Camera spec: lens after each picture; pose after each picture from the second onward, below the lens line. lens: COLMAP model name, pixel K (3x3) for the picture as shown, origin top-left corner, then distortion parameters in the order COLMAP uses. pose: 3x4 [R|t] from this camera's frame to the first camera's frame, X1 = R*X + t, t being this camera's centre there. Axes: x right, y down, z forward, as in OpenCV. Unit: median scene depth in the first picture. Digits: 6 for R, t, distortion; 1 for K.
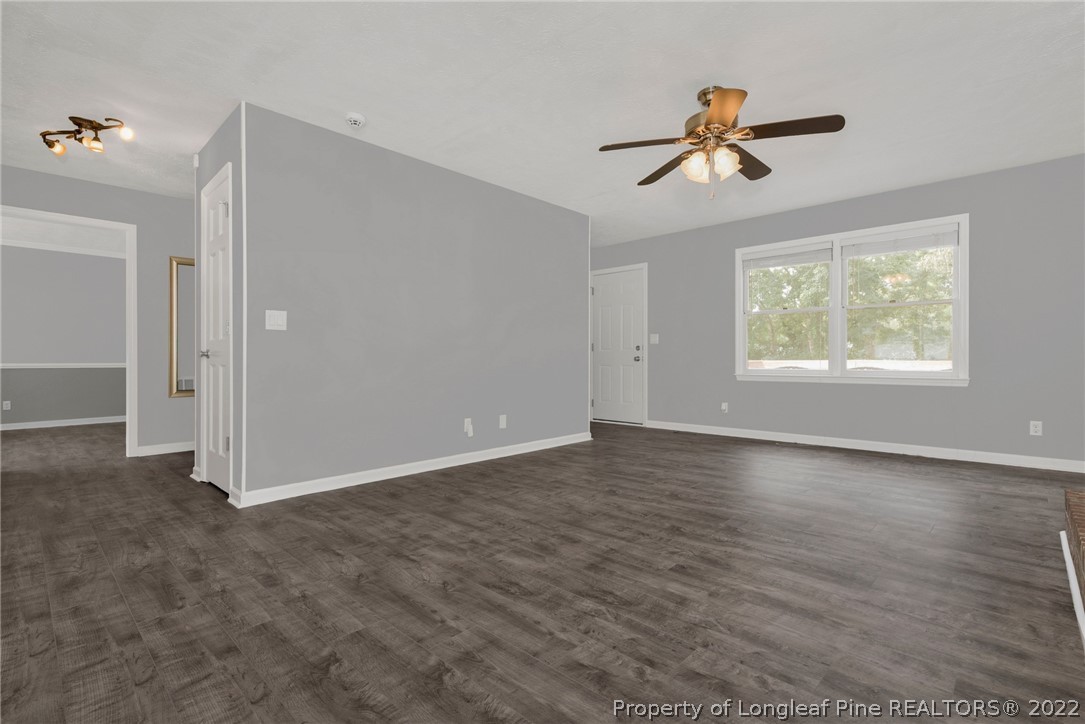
lens RADIAL K [[499.2, 0, 547.0], [0, 499.2, 362.2], [0, 0, 1]] dist [-0.000721, 0.000927]
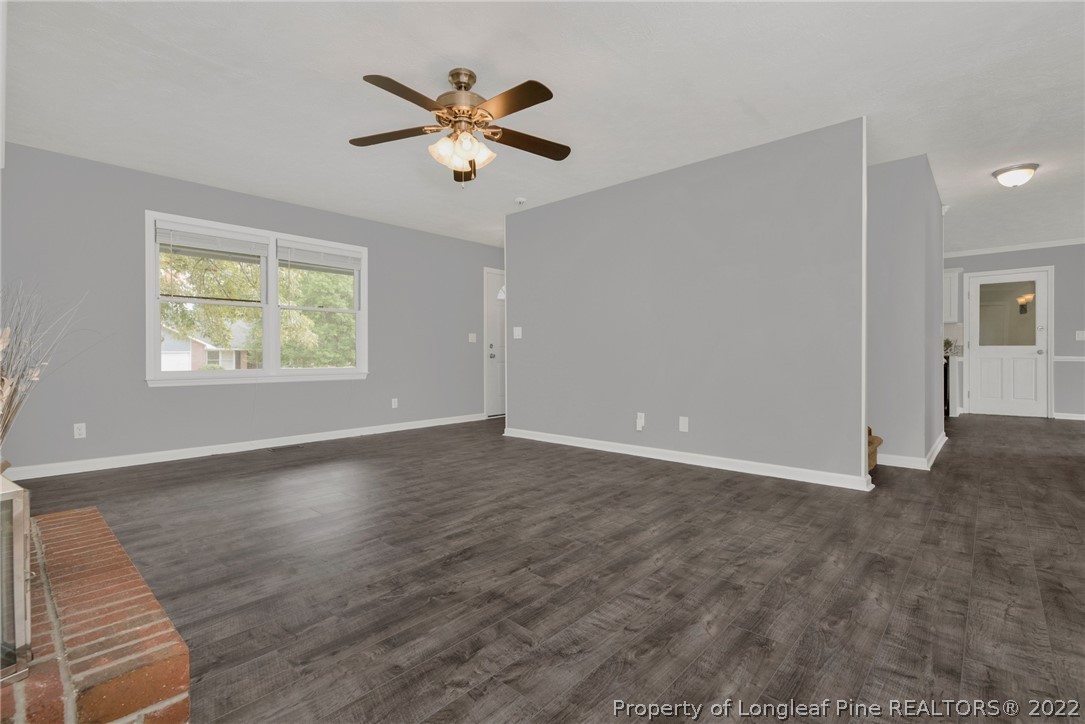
lens RADIAL K [[499.2, 0, 542.2], [0, 499.2, 345.3], [0, 0, 1]] dist [-0.000721, 0.000927]
pose [[0.020957, -0.015597, -0.999659, 1.614743], [-0.002605, 0.999874, -0.015655, -0.021884], [0.999777, 0.002932, 0.020914, 1.404727]]
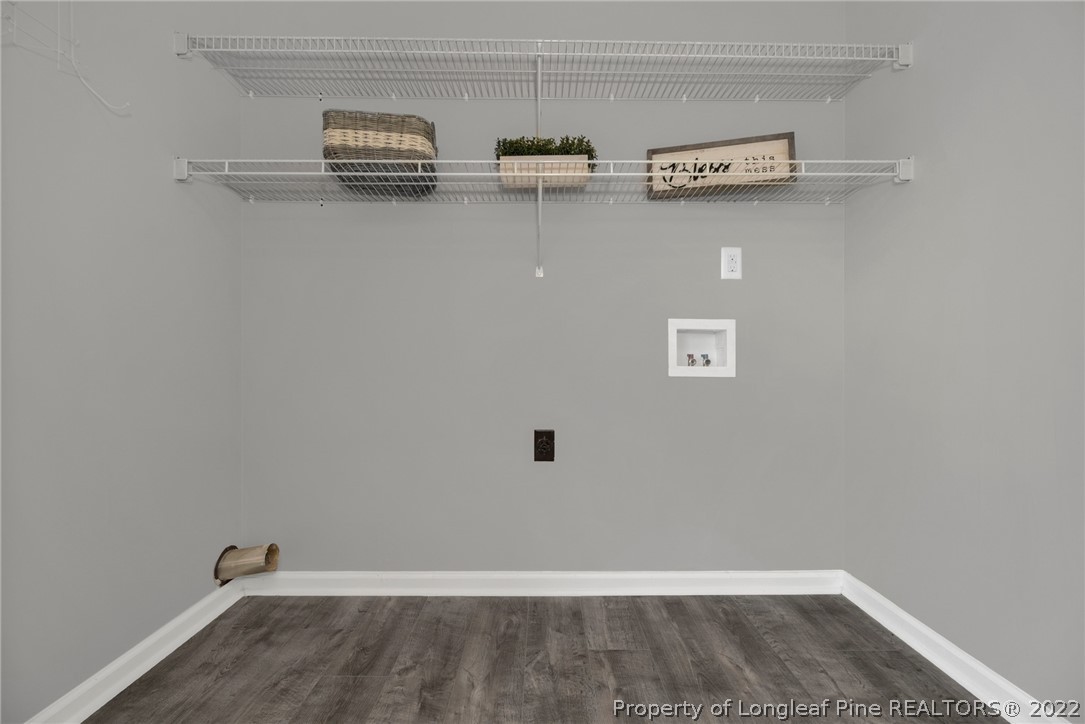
lens RADIAL K [[445.3, 0, 539.9], [0, 445.3, 361.0], [0, 0, 1]] dist [0.000270, -0.002495]
pose [[-0.685327, 0.001287, 0.728234, 0.493971], [0.007110, 0.999963, 0.004924, -0.024036], [-0.728200, 0.008552, -0.685311, 1.579102]]
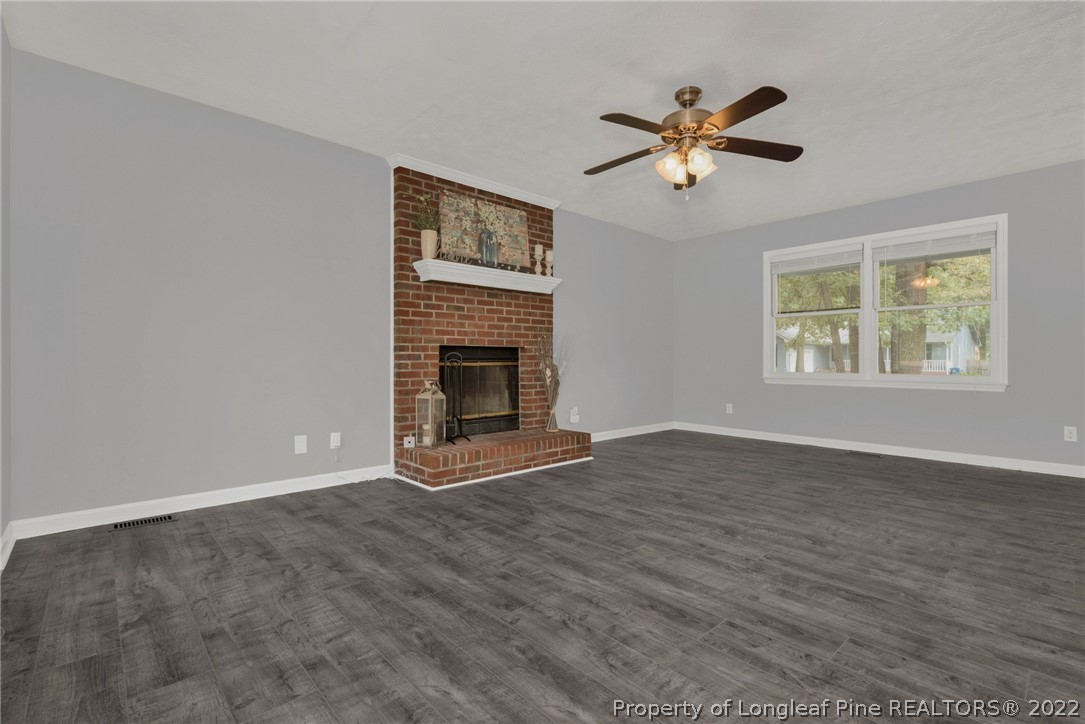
lens RADIAL K [[499.2, 0, 533.5], [0, 499.2, 360.2], [0, 0, 1]] dist [-0.000721, 0.000927]
pose [[-0.996116, 0.000498, 0.088047, 0.683946], [0.000867, 0.999991, 0.004151, -0.018289], [-0.088044, 0.004211, -0.996108, 2.508928]]
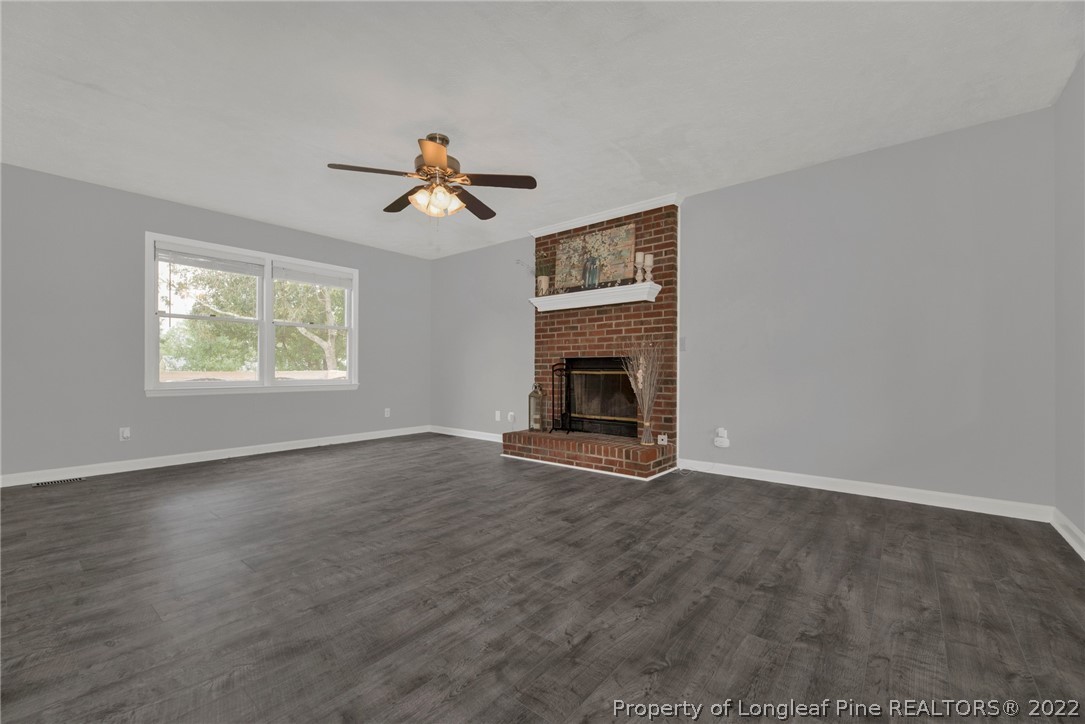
lens RADIAL K [[445.3, 0, 534.3], [0, 445.3, 366.8], [0, 0, 1]] dist [0.000270, -0.002495]
pose [[-0.054142, 0.005159, 0.998520, -0.878208], [0.003307, 0.999982, -0.004987, -0.013485], [-0.998528, 0.003032, -0.054158, 1.036506]]
